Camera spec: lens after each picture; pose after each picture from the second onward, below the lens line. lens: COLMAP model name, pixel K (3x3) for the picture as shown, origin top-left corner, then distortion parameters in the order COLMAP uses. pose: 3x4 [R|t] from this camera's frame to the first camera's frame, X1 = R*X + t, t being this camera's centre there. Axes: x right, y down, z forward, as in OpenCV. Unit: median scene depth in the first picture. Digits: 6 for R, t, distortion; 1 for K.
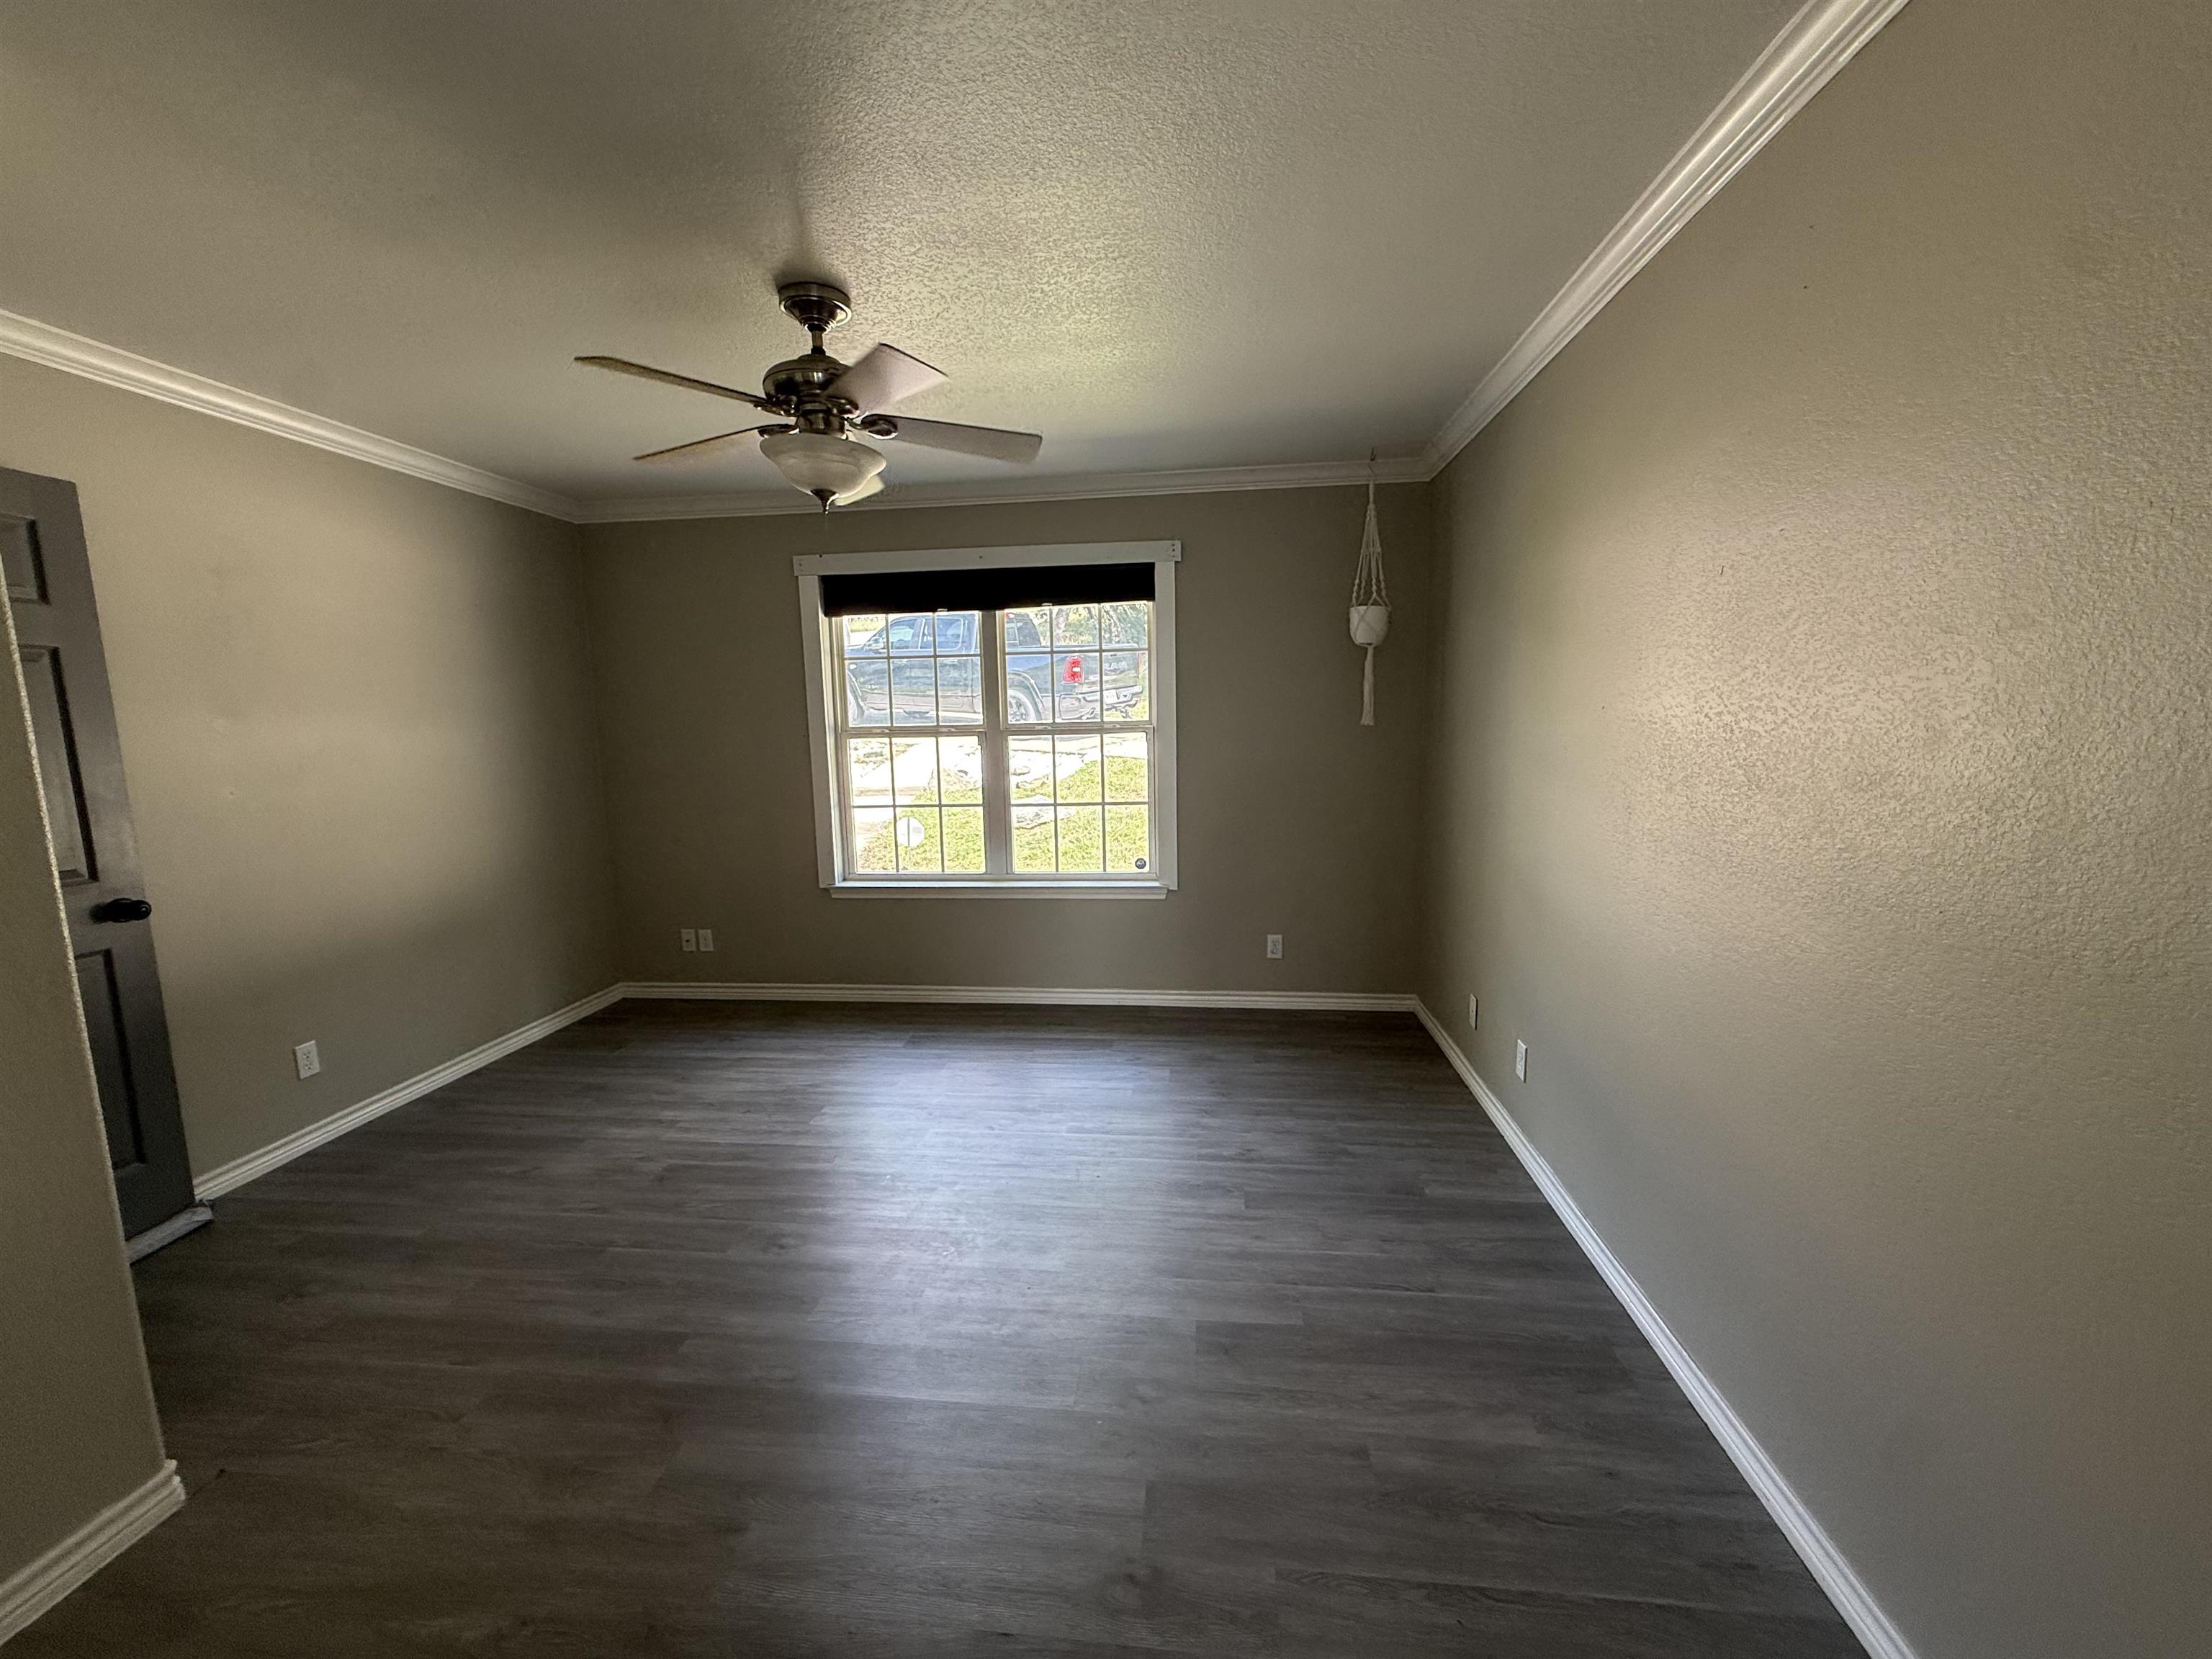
lens RADIAL K [[869.8, 0, 1107.1], [0, 869.8, 831.5], [0, 0, 1]] dist [-0.000472, 0.000266]
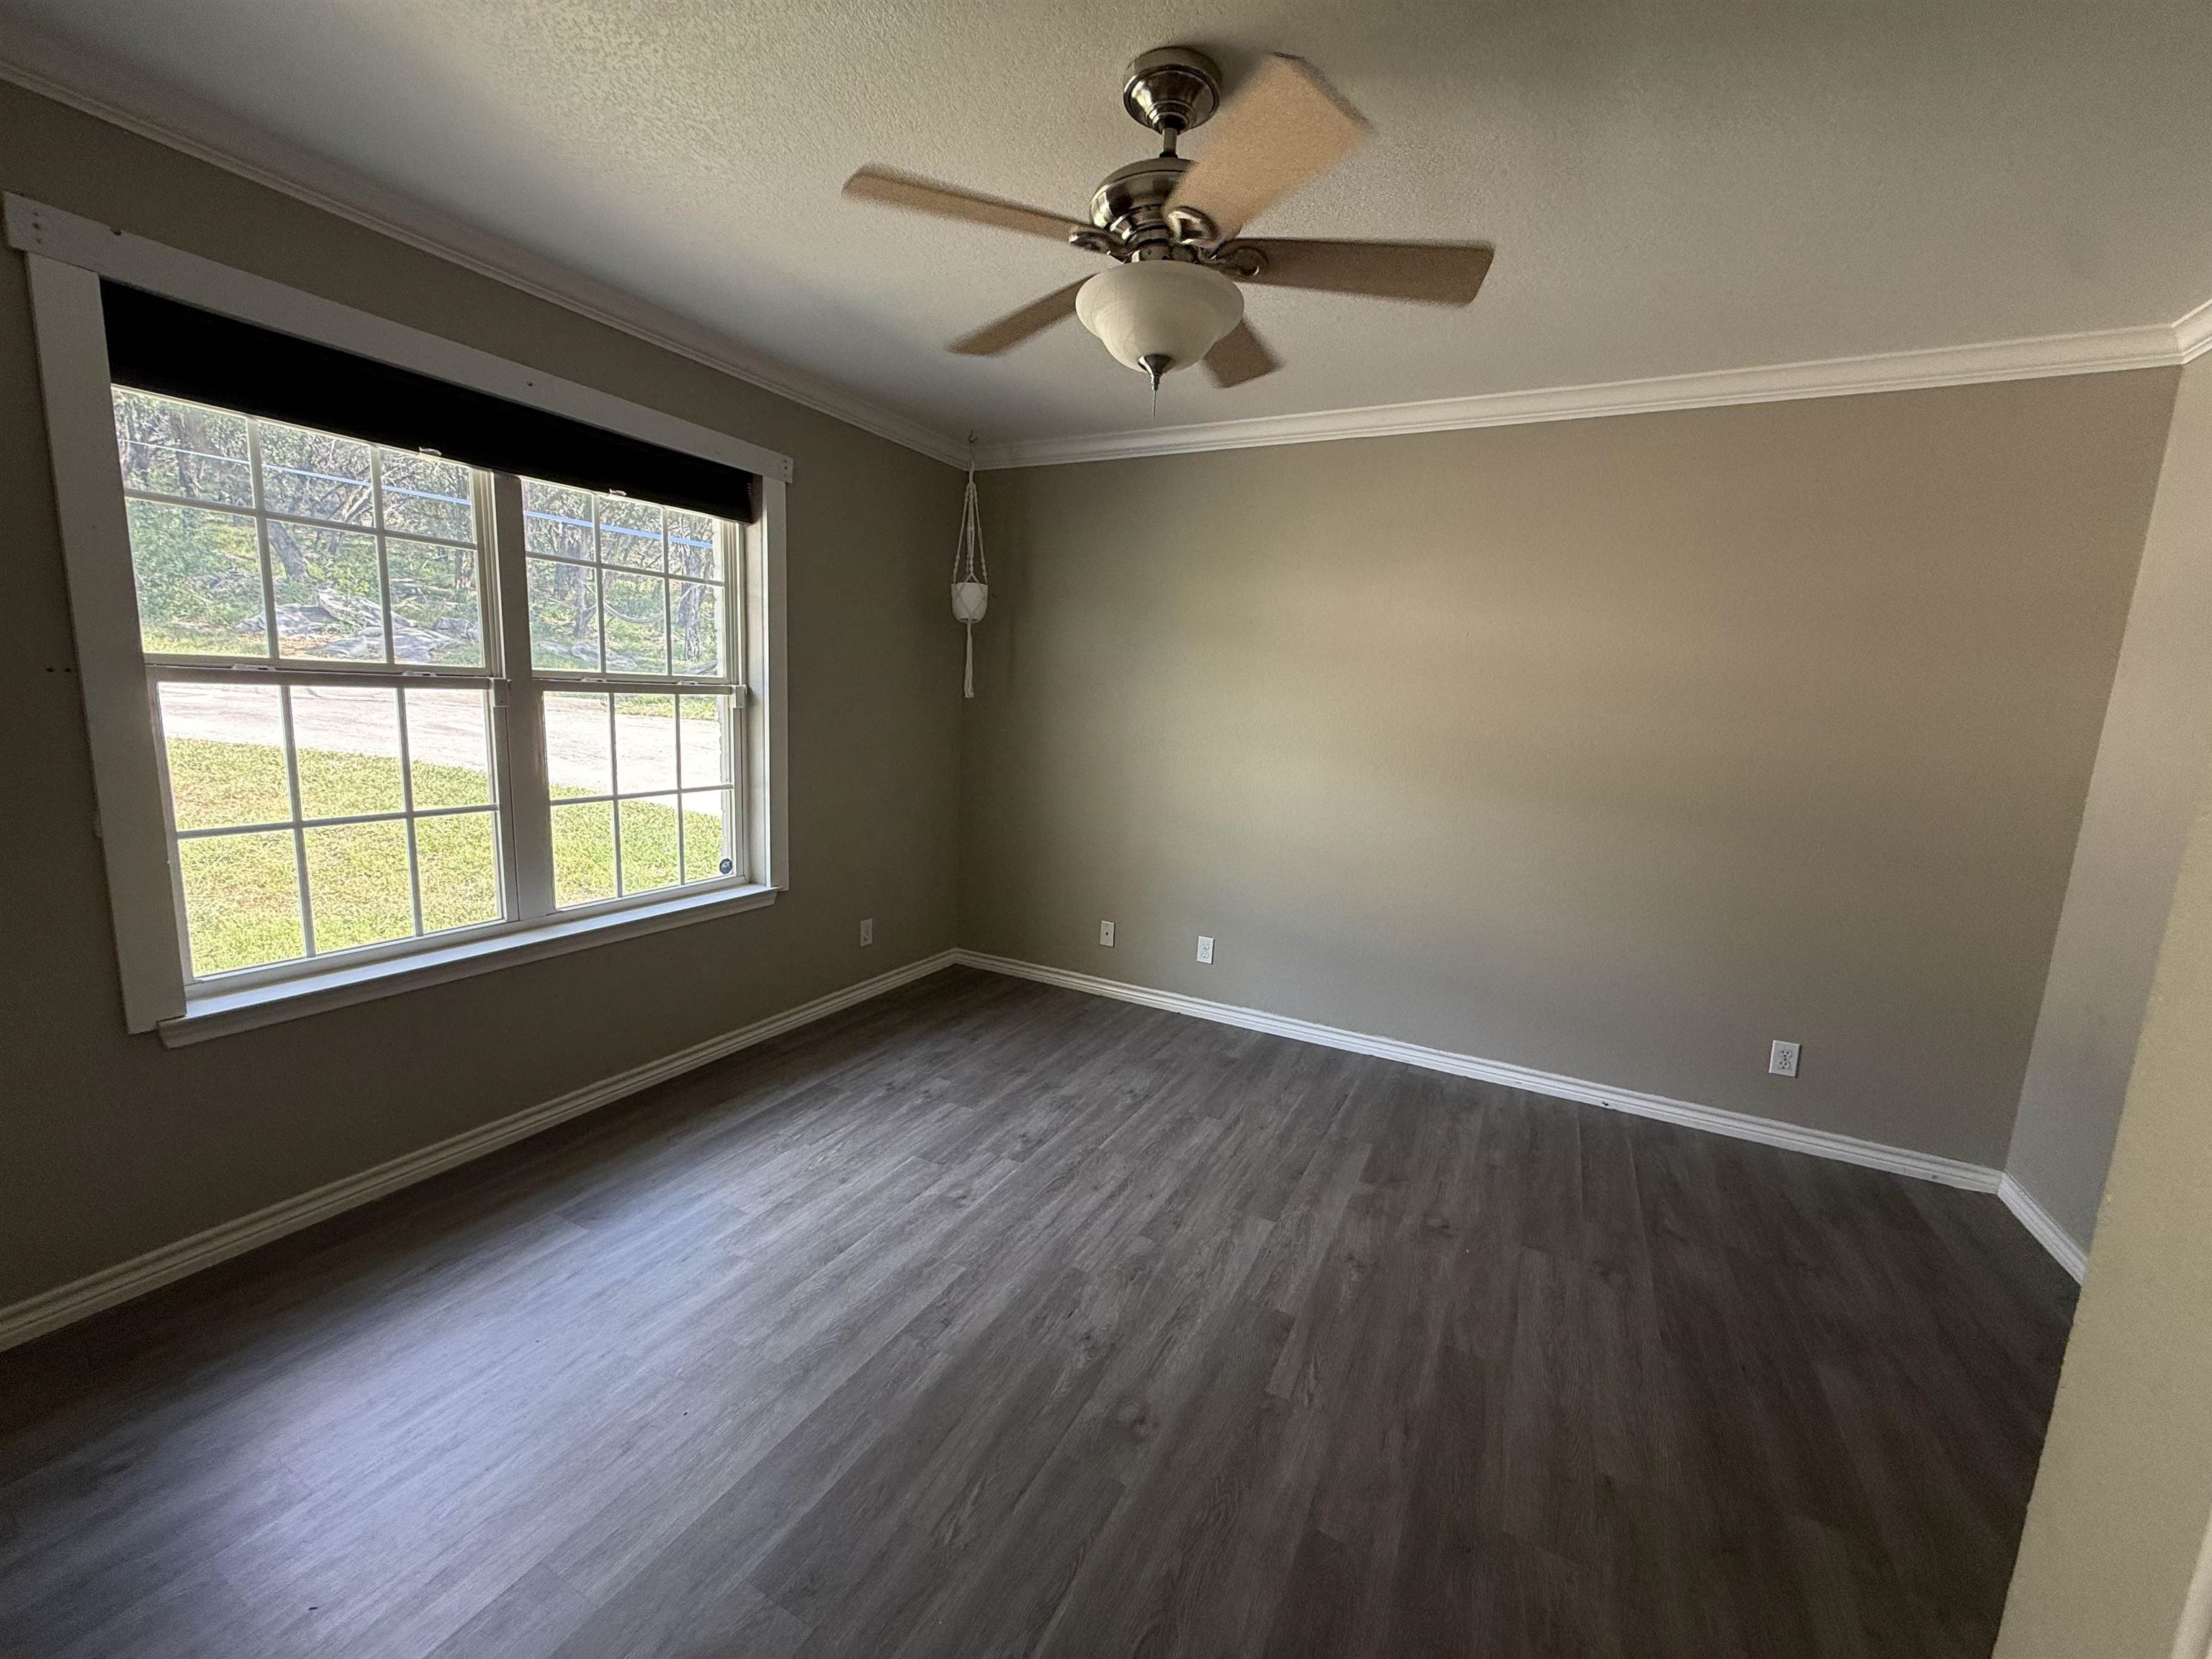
lens RADIAL K [[869.8, 0, 1098.2], [0, 869.8, 828.4], [0, 0, 1]] dist [-0.000472, 0.000266]
pose [[0.367750, -0.103454, 0.924152, -0.566318], [0.071155, 0.994009, 0.082959, -0.037635], [-0.927198, 0.035250, 0.372909, 0.426185]]
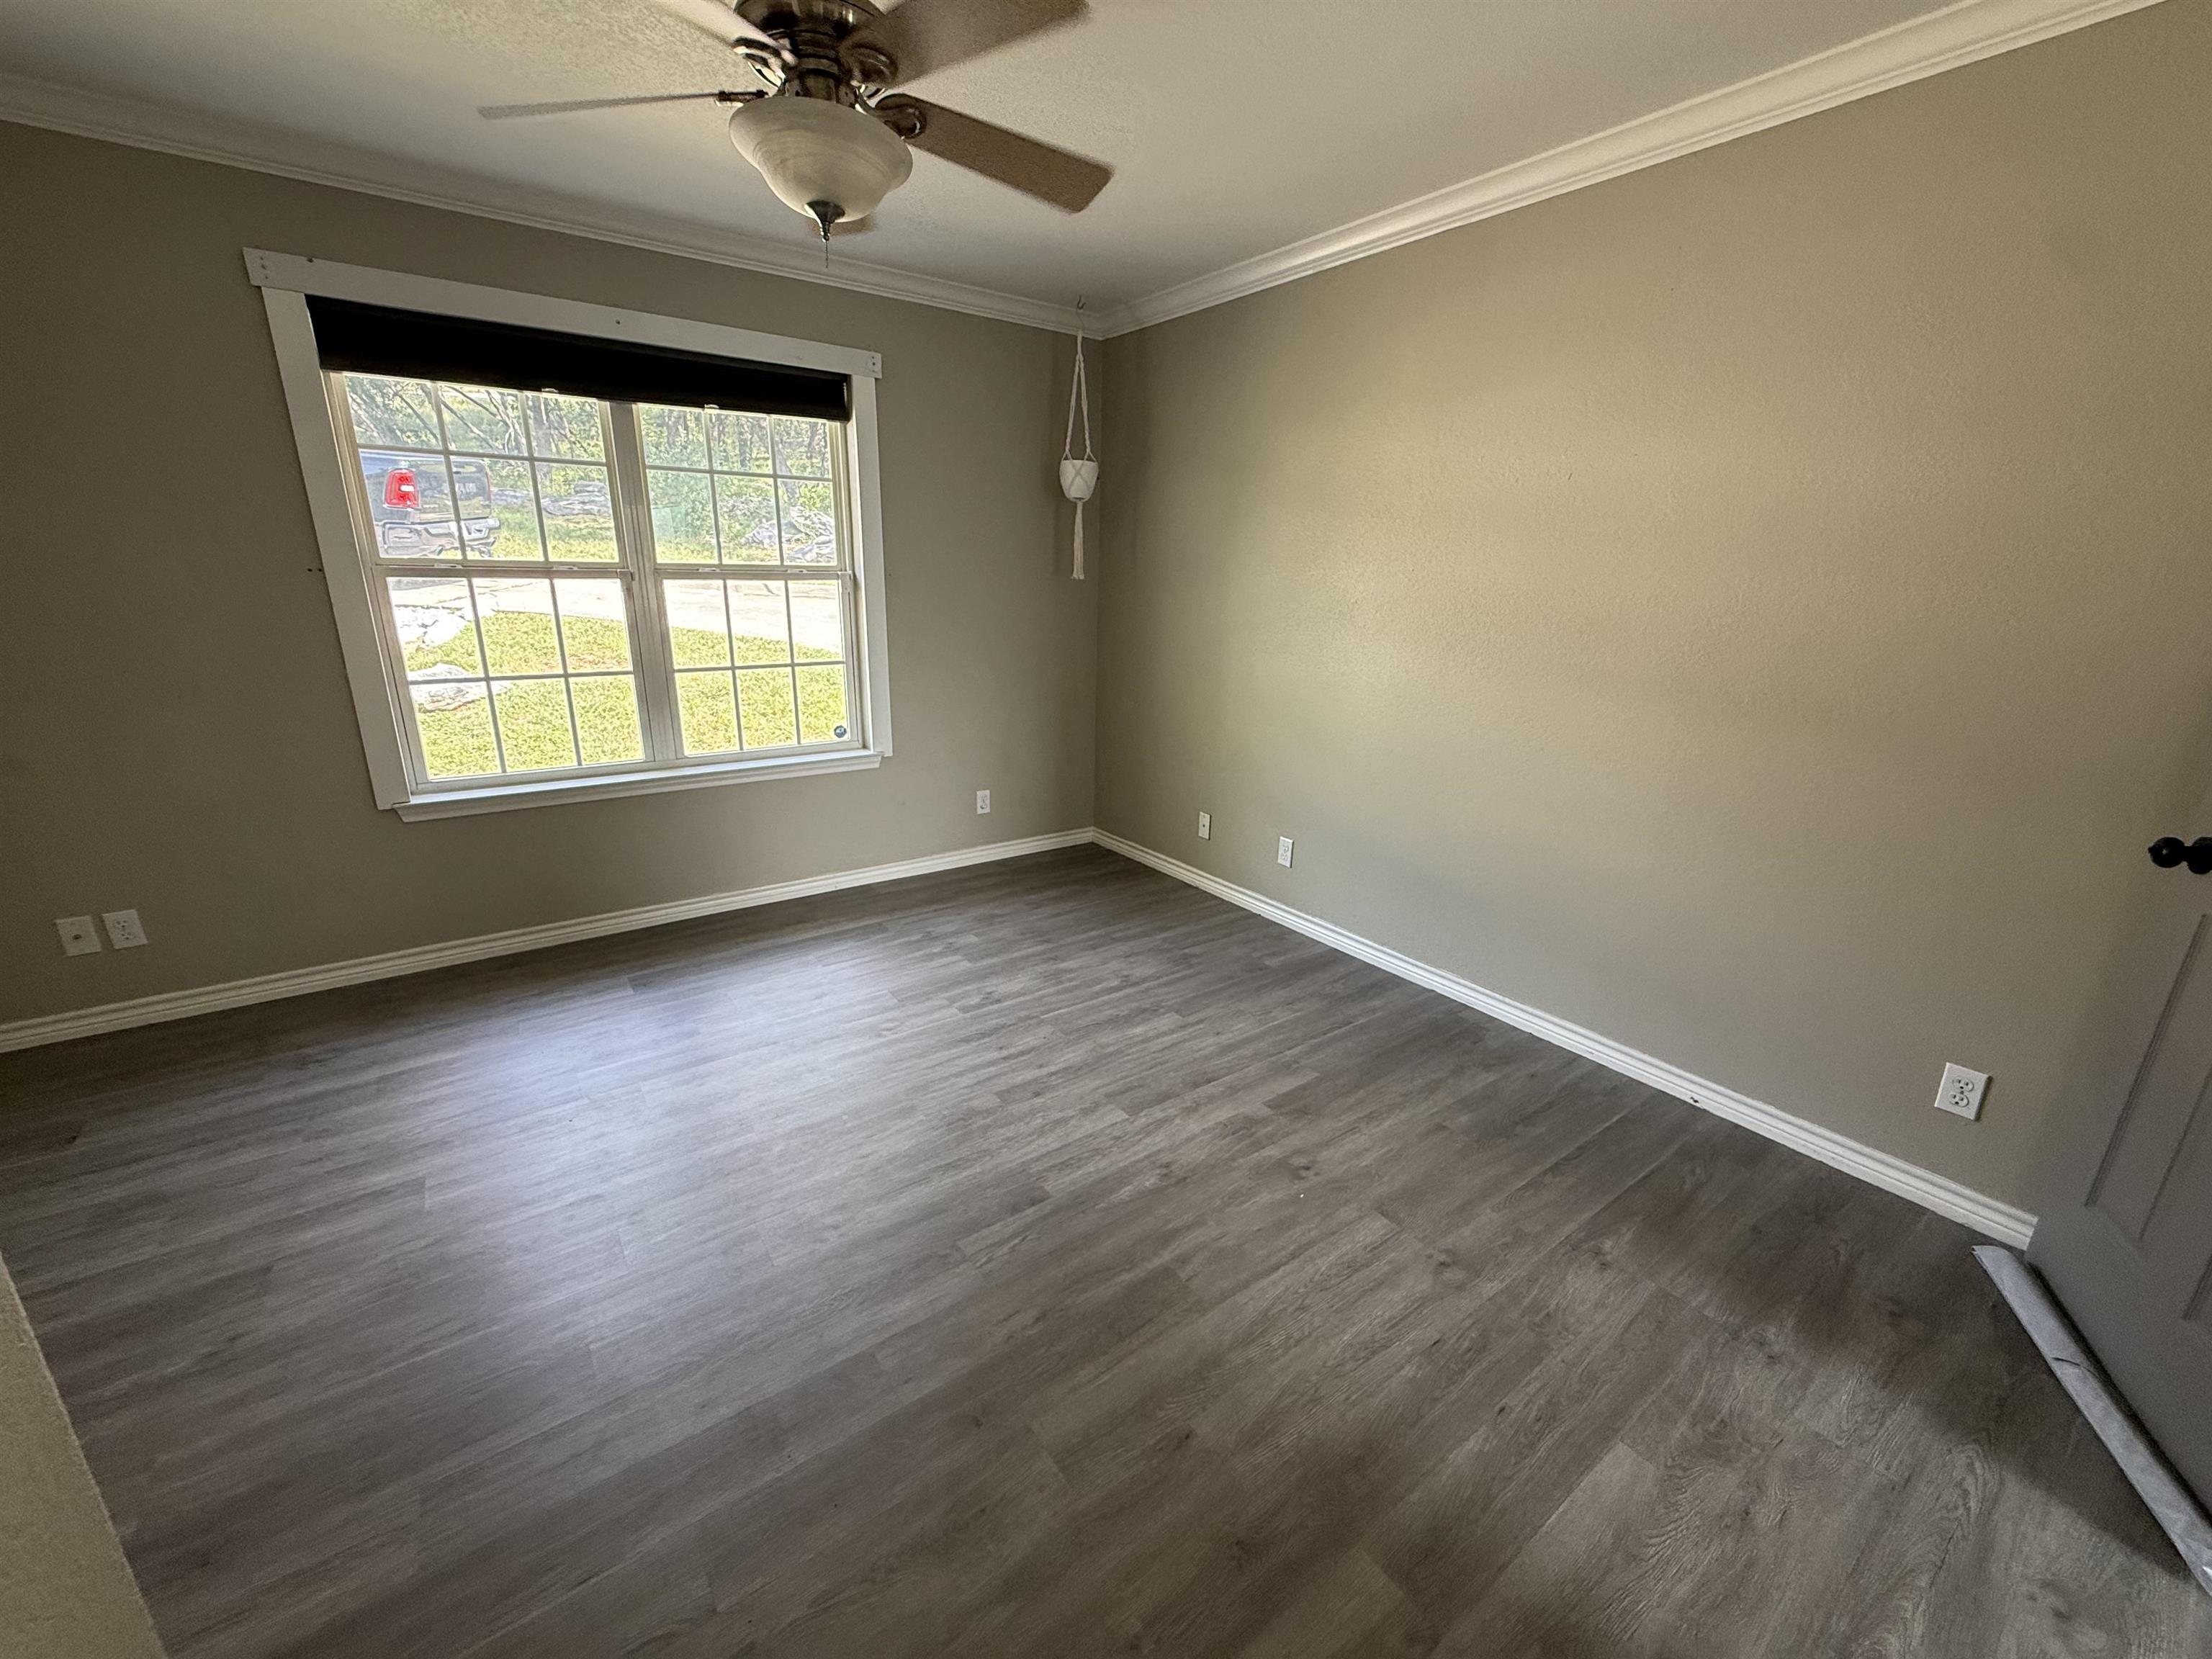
lens RADIAL K [[869.8, 0, 1100.8], [0, 869.8, 827.8], [0, 0, 1]] dist [-0.000472, 0.000266]
pose [[0.743394, -0.155958, 0.650417, -0.373404], [0.054579, 0.983337, 0.173406, -0.006556], [-0.666623, -0.093410, 0.739519, 0.157118]]
